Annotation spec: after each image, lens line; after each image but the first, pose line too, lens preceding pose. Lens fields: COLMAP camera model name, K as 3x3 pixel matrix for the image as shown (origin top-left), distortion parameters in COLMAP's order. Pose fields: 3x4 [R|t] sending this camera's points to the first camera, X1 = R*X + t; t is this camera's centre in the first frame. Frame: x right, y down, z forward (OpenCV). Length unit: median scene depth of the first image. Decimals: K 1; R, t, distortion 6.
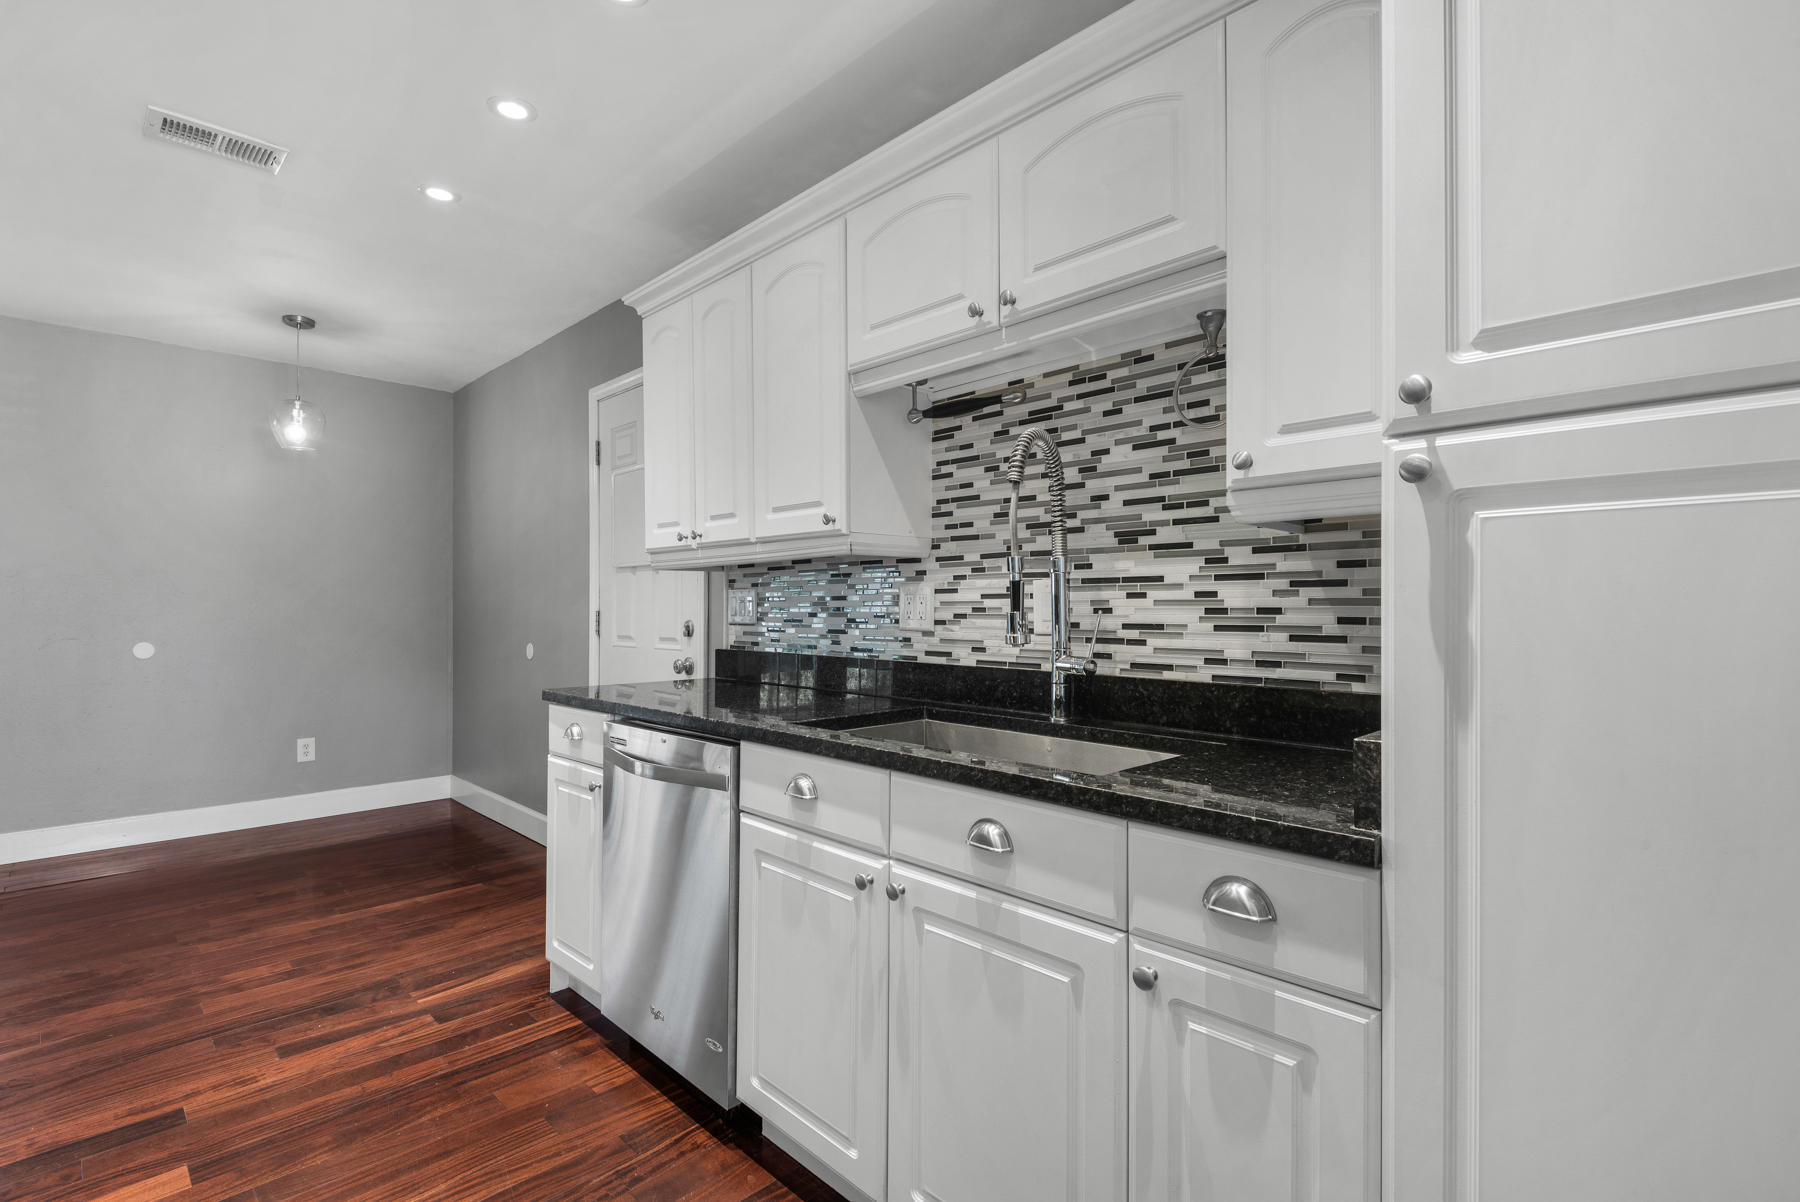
lens RADIAL K [[821.7, 0, 873.8], [0, 821.7, 602.7], [0, 0, 1]] dist [0.022859, -0.013777]
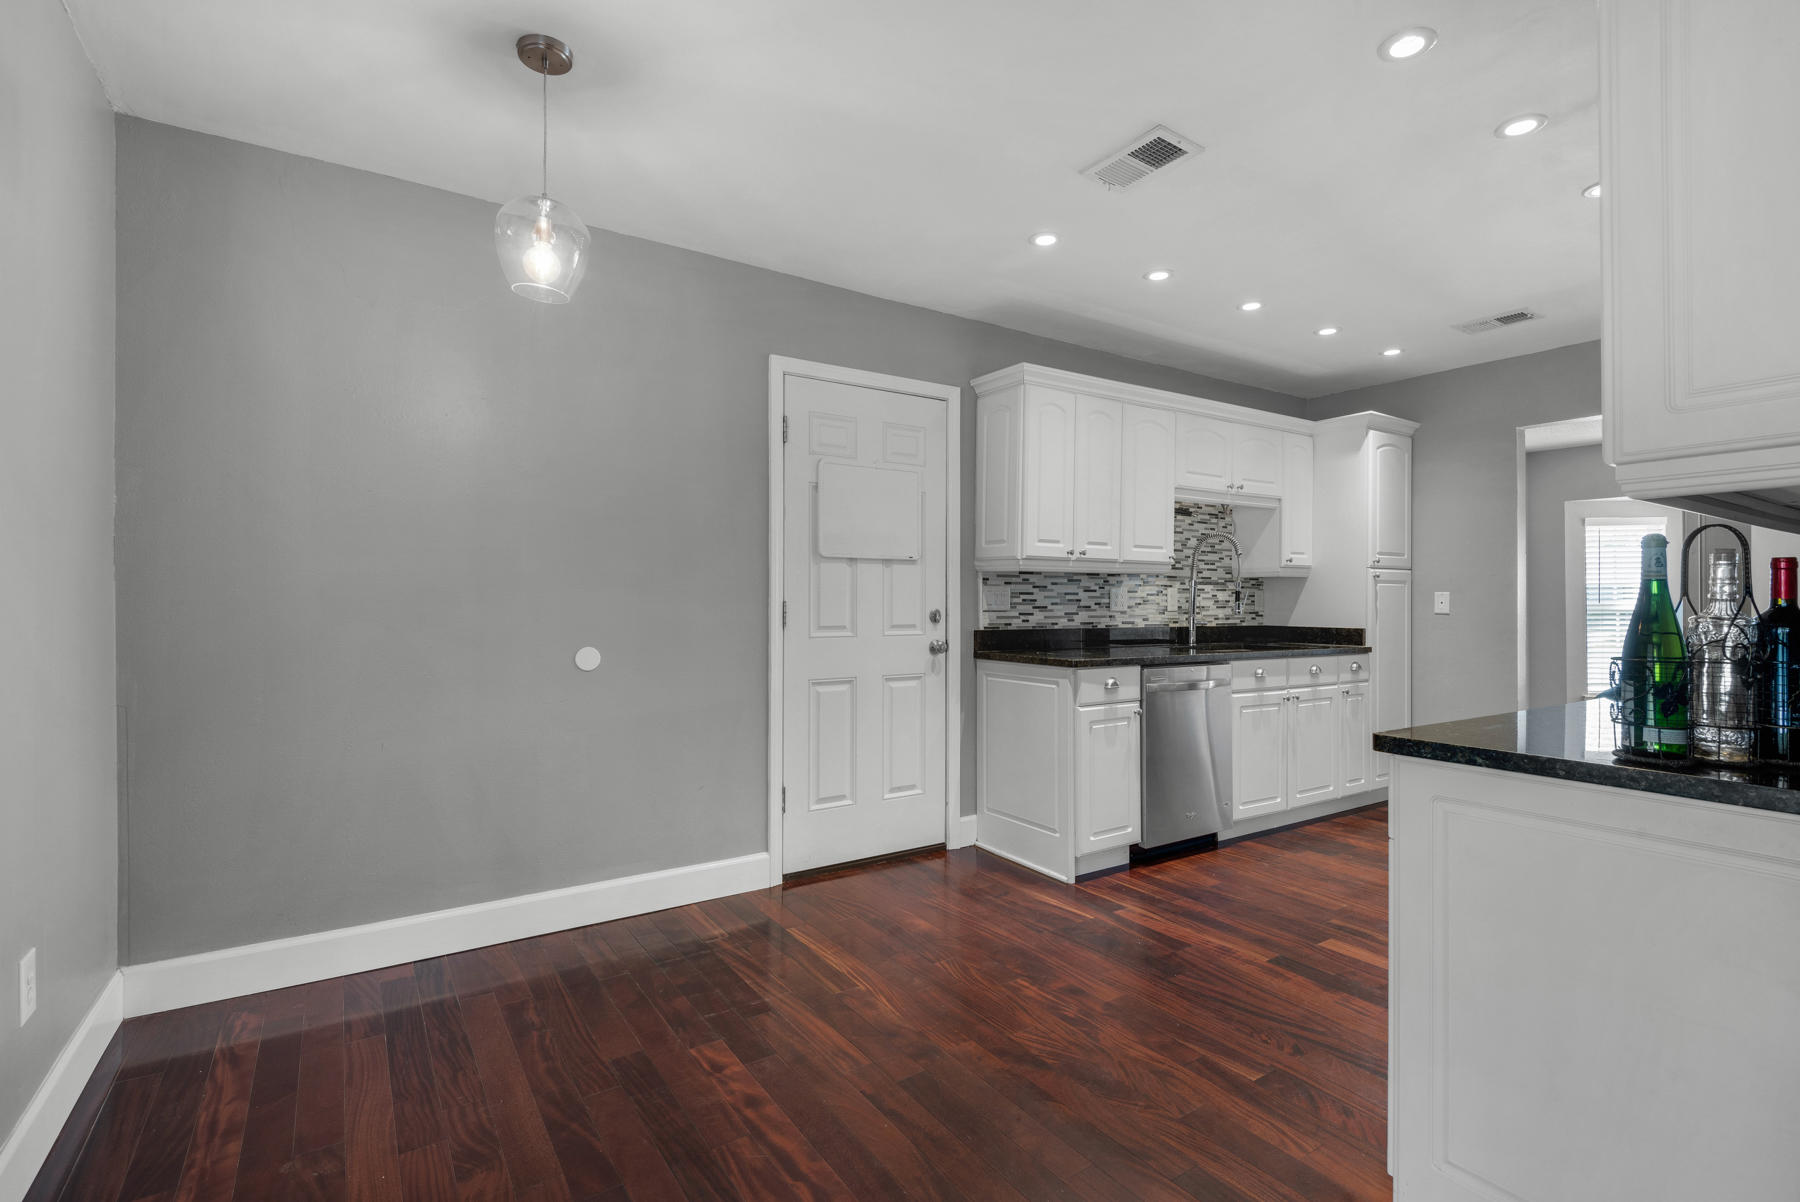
lens RADIAL K [[821.7, 0, 889.6], [0, 821.7, 598.7], [0, 0, 1]] dist [0.022859, -0.013777]
pose [[0.201467, 0.000206, 0.979495, -2.324679], [-0.012919, 0.999914, 0.002447, 0.006786], [-0.979410, -0.013147, 0.201453, 1.347545]]
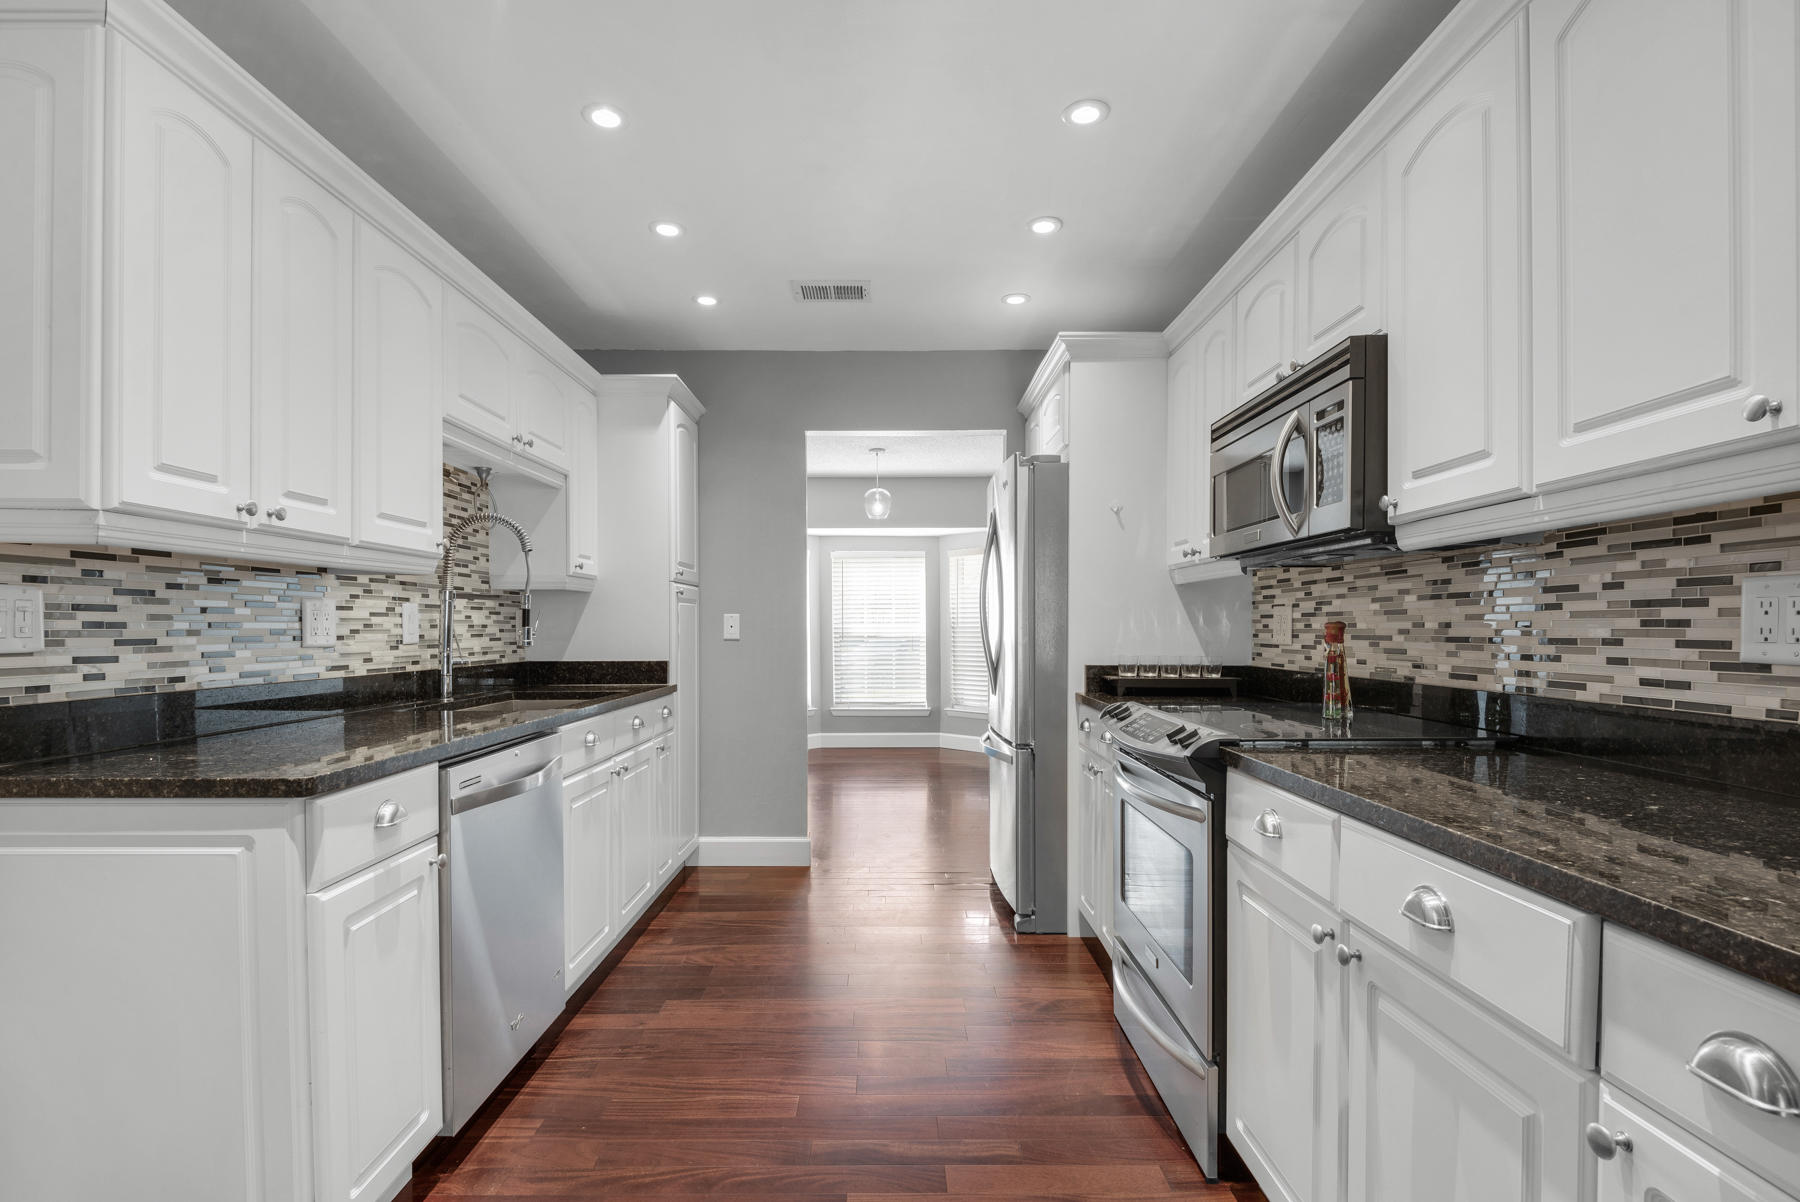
lens RADIAL K [[847.3, 0, 877.1], [0, 847.3, 641.6], [0, 0, 1]] dist [-0.001849, -0.002554]
pose [[-0.705240, -0.014890, 0.708812, -1.355909], [-0.008524, 0.999885, 0.012524, 0.010863], [-0.708917, 0.002791, -0.705286, 1.471709]]
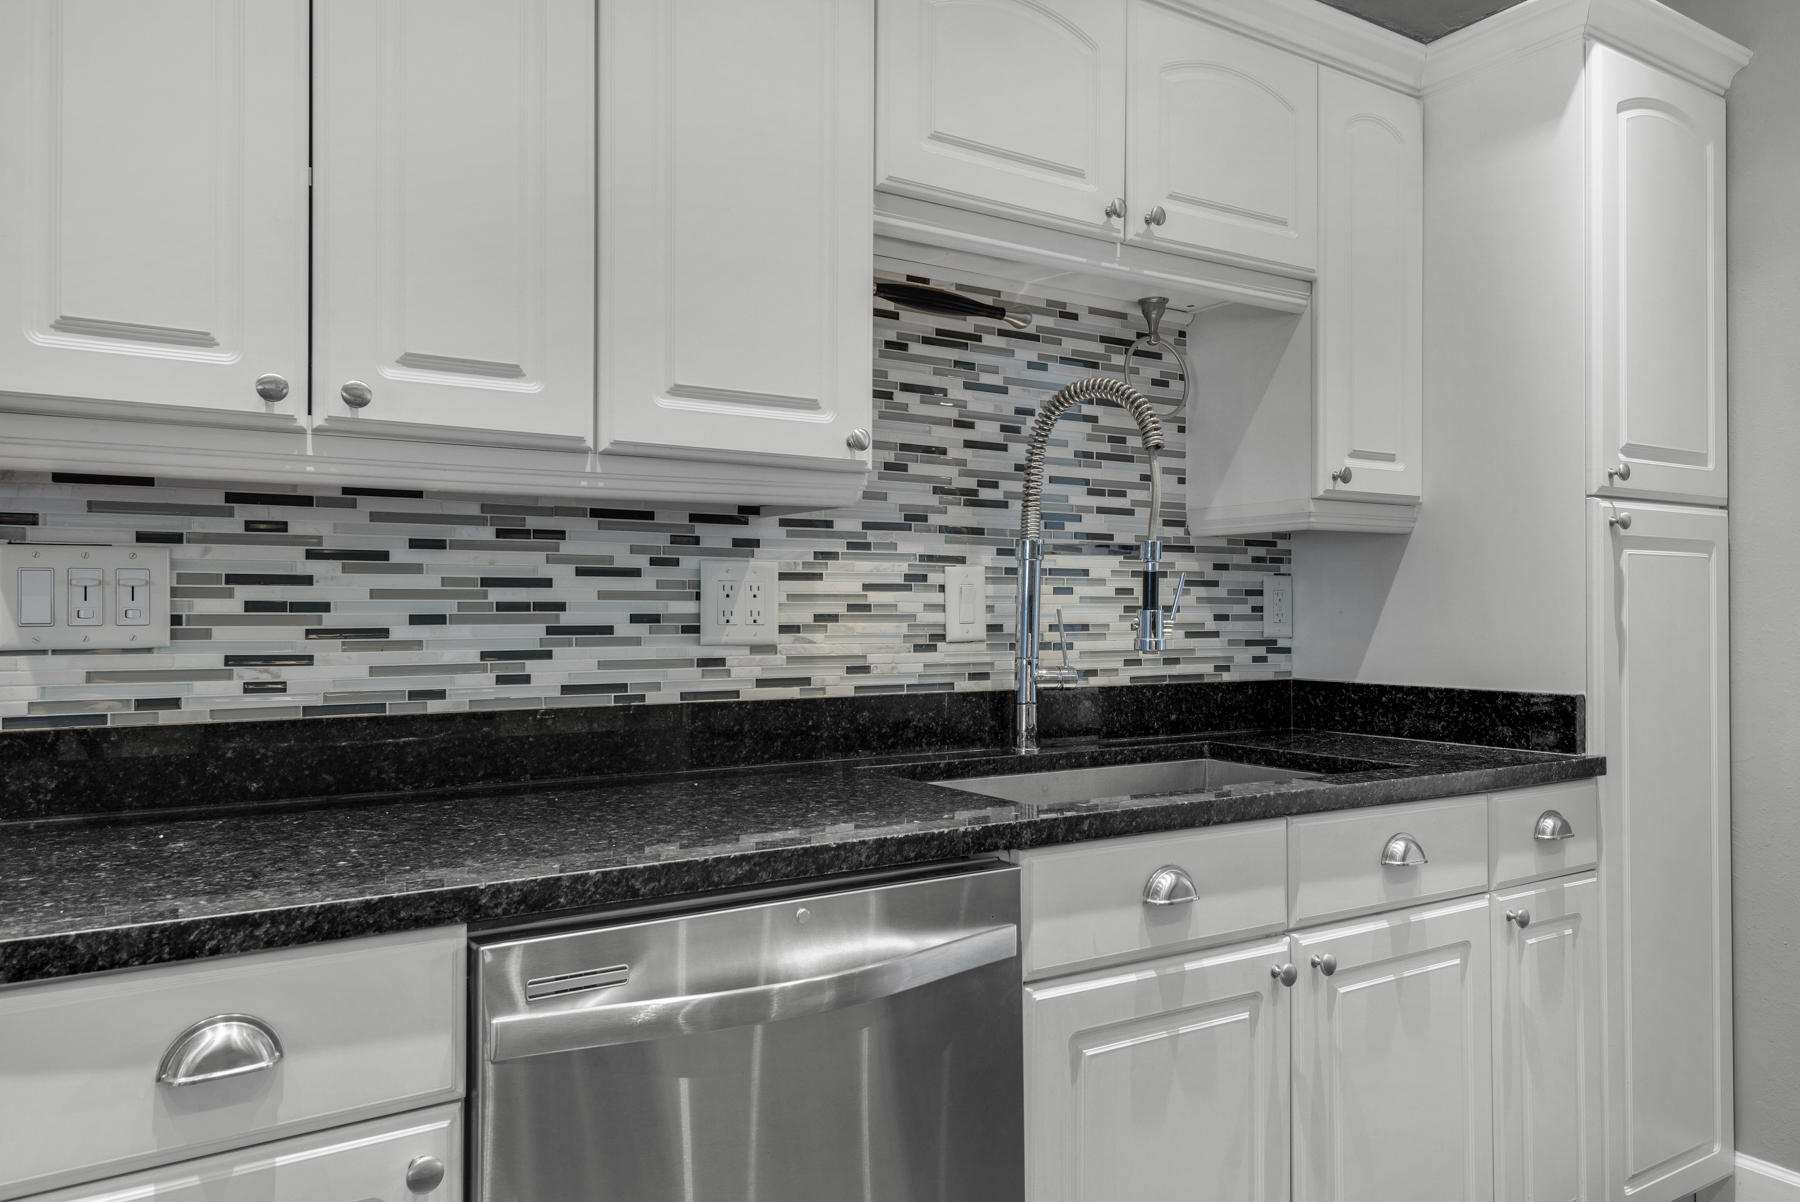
lens RADIAL K [[1227.7, 0, 908.4], [0, 1227.7, 594.8], [0, 0, 1]] dist [0.030311, -0.010280]
pose [[0.192470, 0.009883, 0.981253, -0.894526], [-0.009031, 0.999925, -0.008299, 0.006729], [-0.981261, -0.007264, 0.192545, 0.856478]]
